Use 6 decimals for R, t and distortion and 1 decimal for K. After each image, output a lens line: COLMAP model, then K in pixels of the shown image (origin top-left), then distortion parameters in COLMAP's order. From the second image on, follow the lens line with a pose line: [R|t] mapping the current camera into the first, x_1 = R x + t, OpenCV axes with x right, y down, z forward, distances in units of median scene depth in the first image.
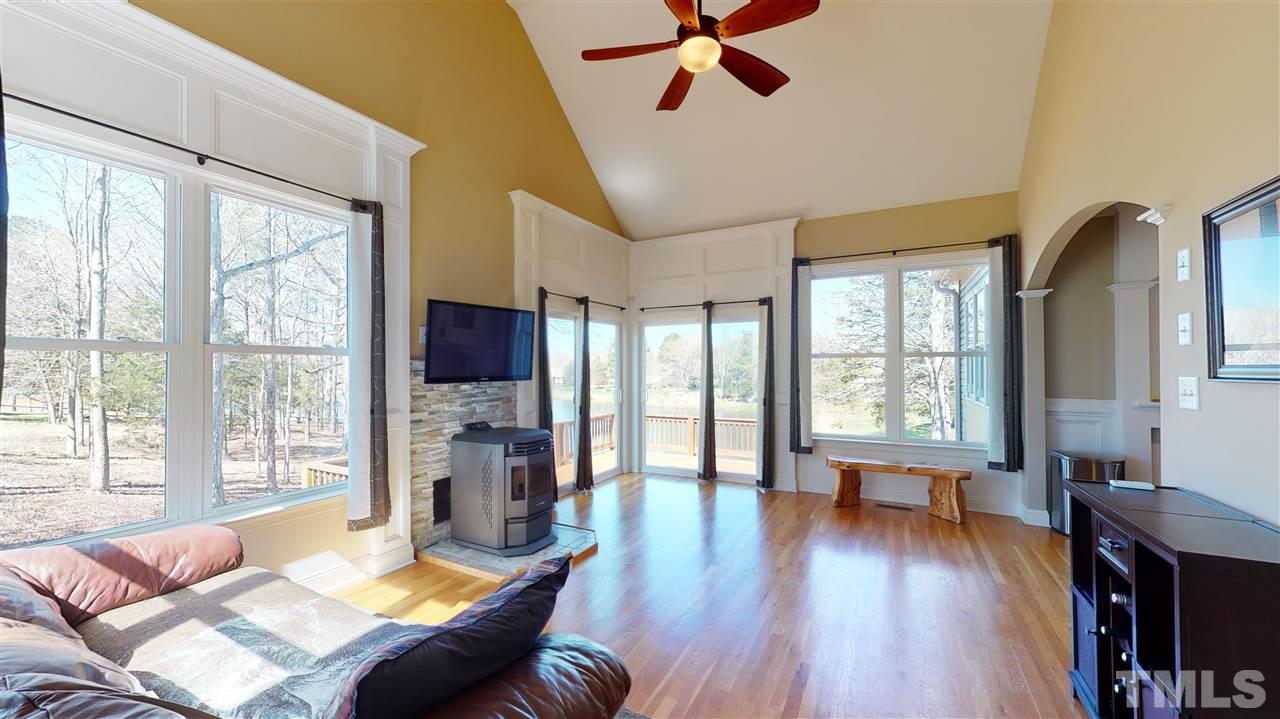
lens RADIAL K [[468.2, 0, 640.6], [0, 468.2, 361.3], [0, 0, 1]] dist [-0.001888, -0.000122]
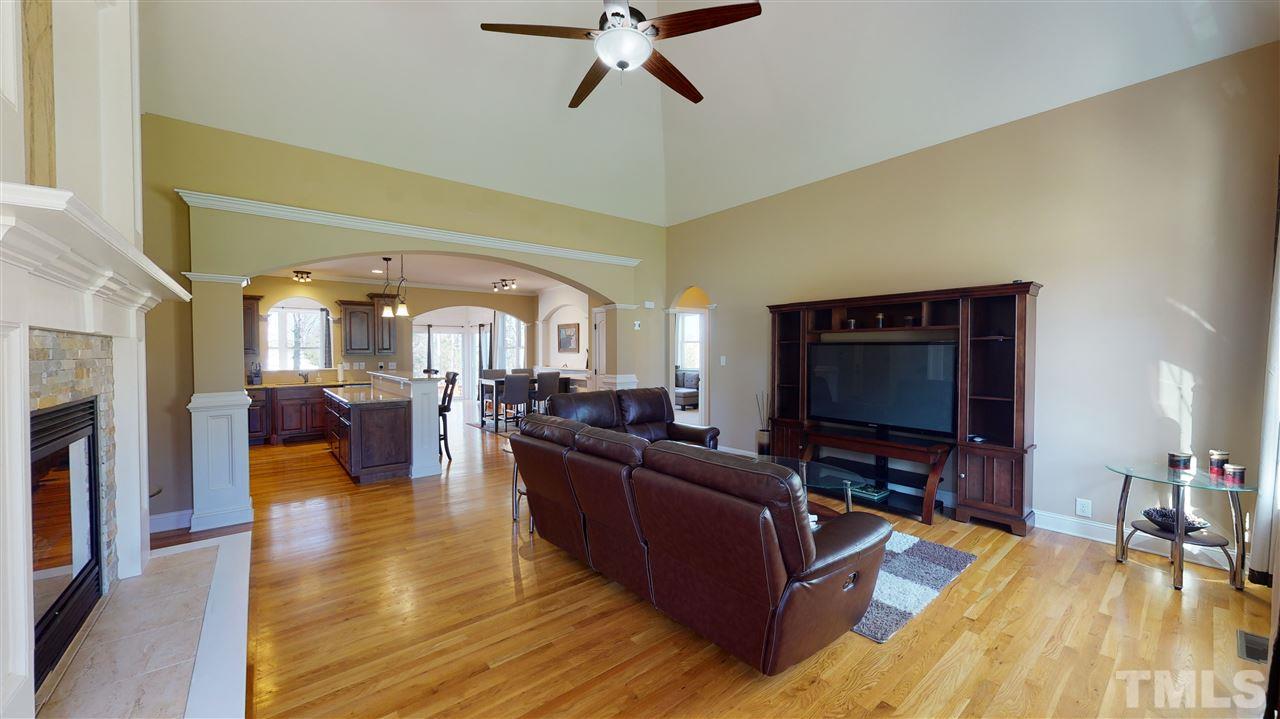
lens RADIAL K [[468.2, 0, 640.6], [0, 468.2, 361.3], [0, 0, 1]] dist [-0.001888, -0.000122]
pose [[0.924756, 0.012967, -0.380340, 1.880433], [0.001135, 0.999321, 0.036828, -0.029877], [0.380560, -0.034488, 0.924113, -0.890984]]
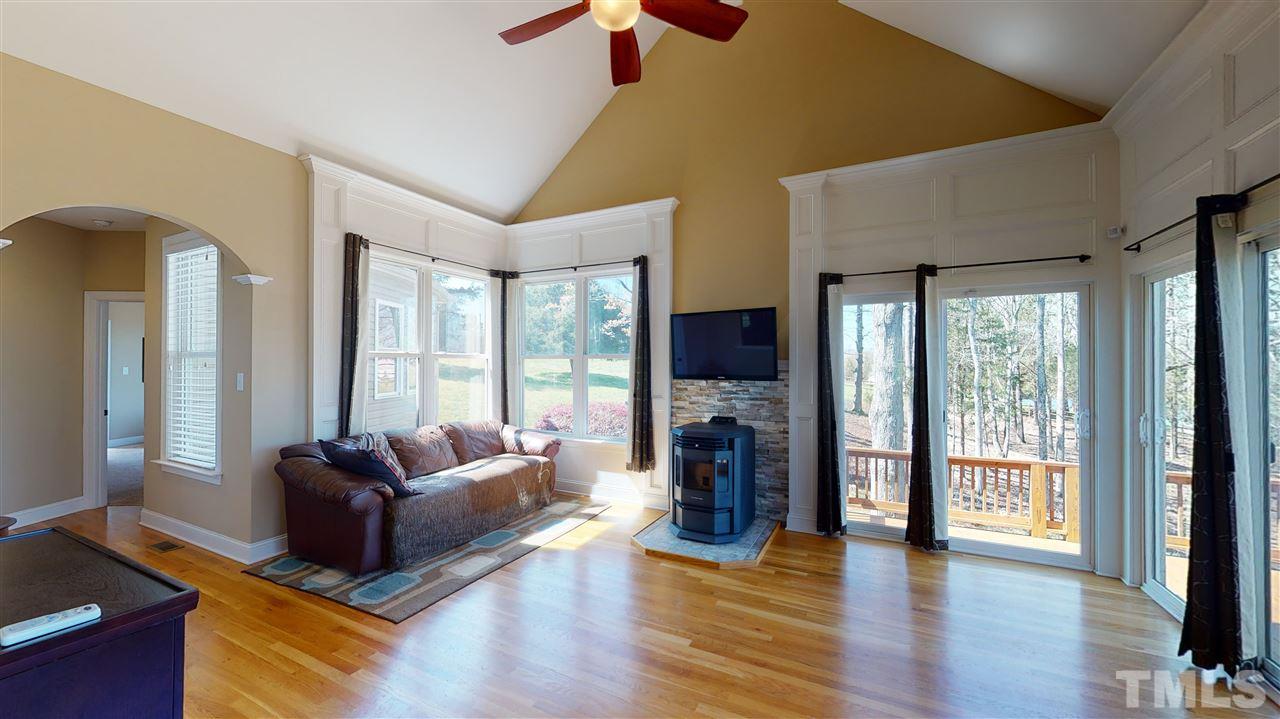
lens RADIAL K [[468.2, 0, 640.6], [0, 468.2, 361.3], [0, 0, 1]] dist [-0.001888, -0.000122]
pose [[0.021461, -0.003890, -0.999762, 0.551956], [0.008208, 0.999959, -0.003714, 0.001513], [0.999736, -0.008127, 0.021493, 0.570975]]
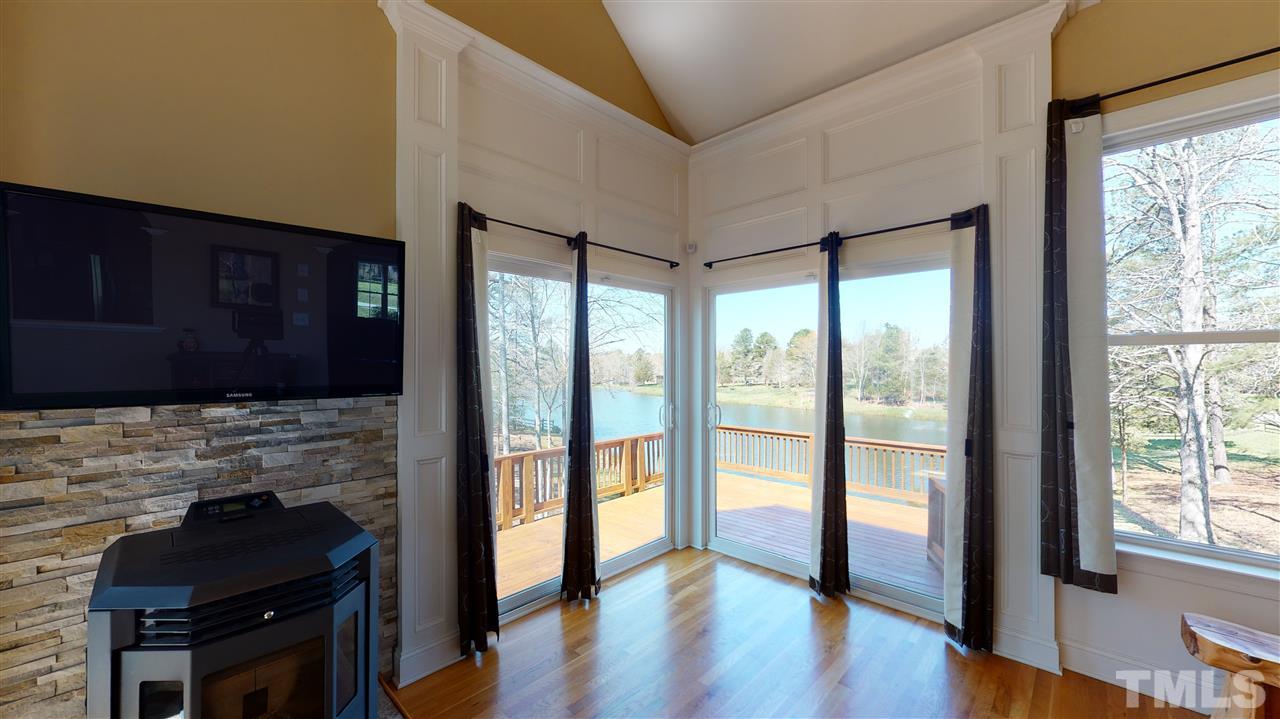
lens RADIAL K [[468.2, 0, 640.6], [0, 468.2, 361.3], [0, 0, 1]] dist [-0.001888, -0.000122]
pose [[0.964599, 0.000251, -0.263722, 0.086189], [0.000979, 0.999989, 0.004532, 0.004303], [0.263720, -0.004629, 0.964588, 0.503759]]
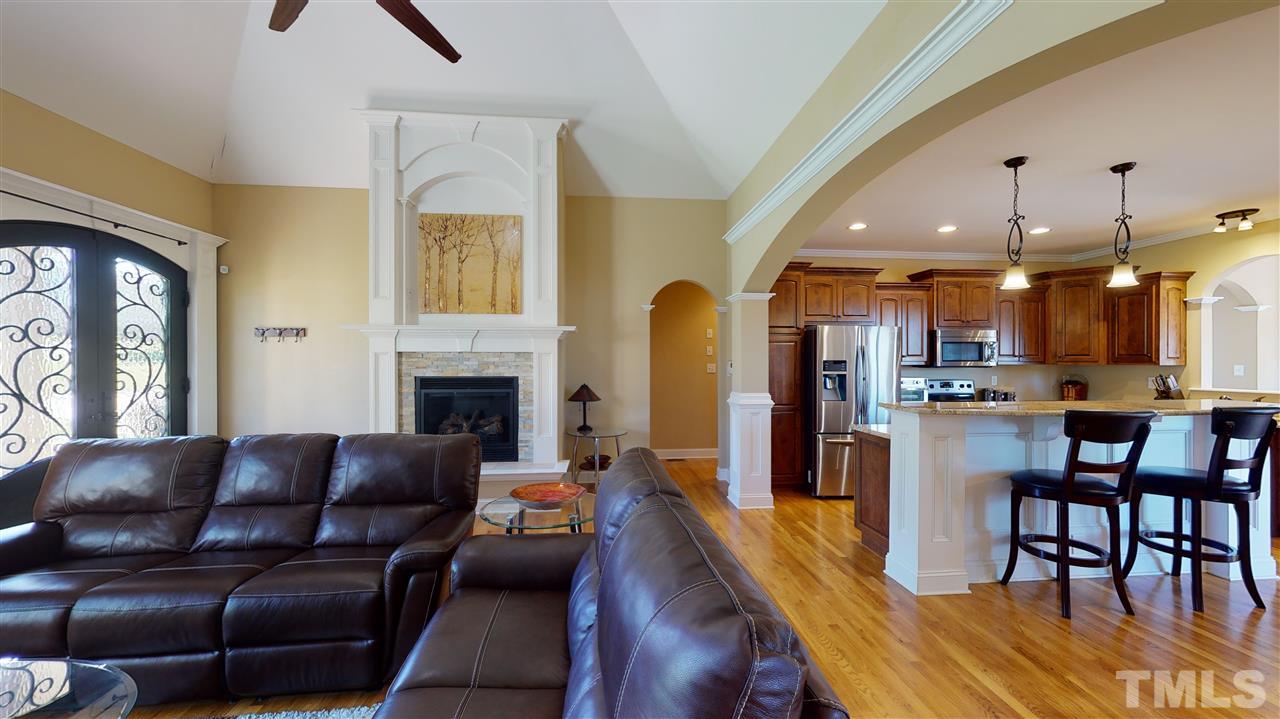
lens RADIAL K [[468.2, 0, 640.6], [0, 468.2, 361.3], [0, 0, 1]] dist [-0.001888, -0.000122]
pose [[-0.833579, 0.007880, -0.552344, 1.634766], [0.011791, 0.999924, -0.003529, -0.012016], [0.552274, -0.009454, -0.833609, 0.163890]]
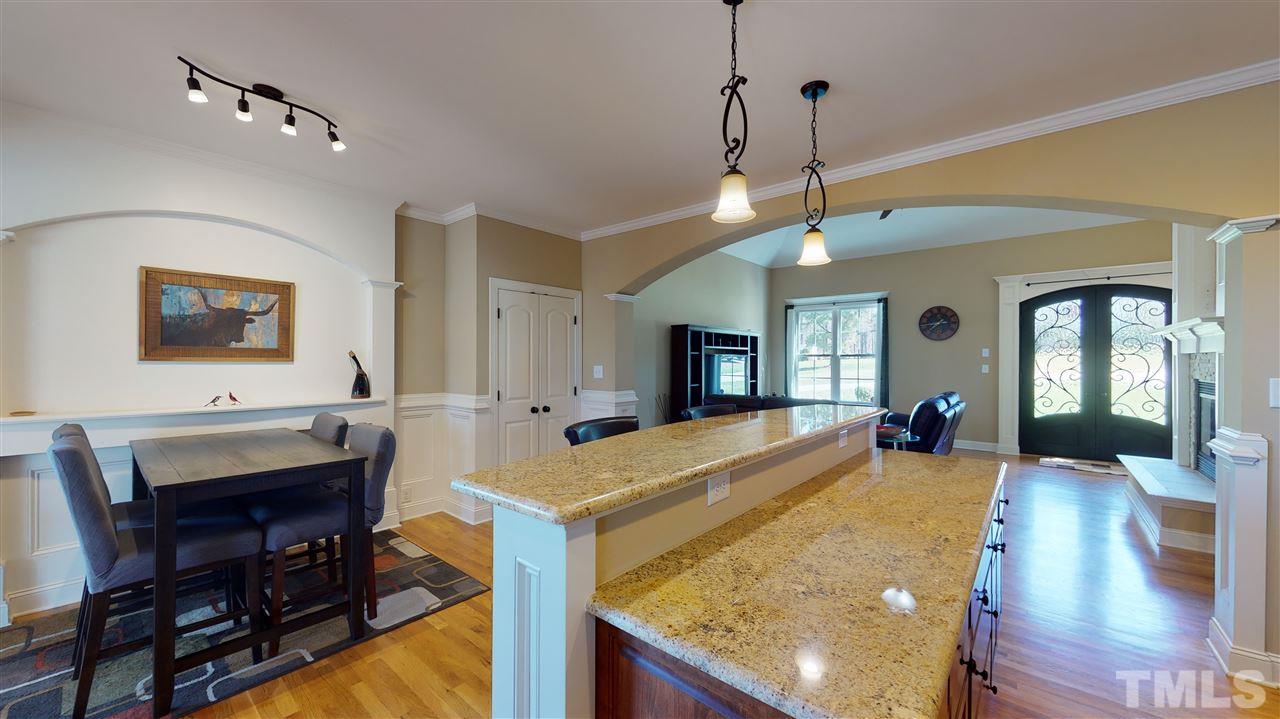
lens RADIAL K [[468.2, 0, 640.6], [0, 468.2, 361.3], [0, 0, 1]] dist [-0.001888, -0.000122]
pose [[0.206131, 0.006900, 0.978500, 0.468009], [-0.016362, 0.999860, -0.003604, -0.003140], [-0.978388, -0.015267, 0.206215, 0.001616]]
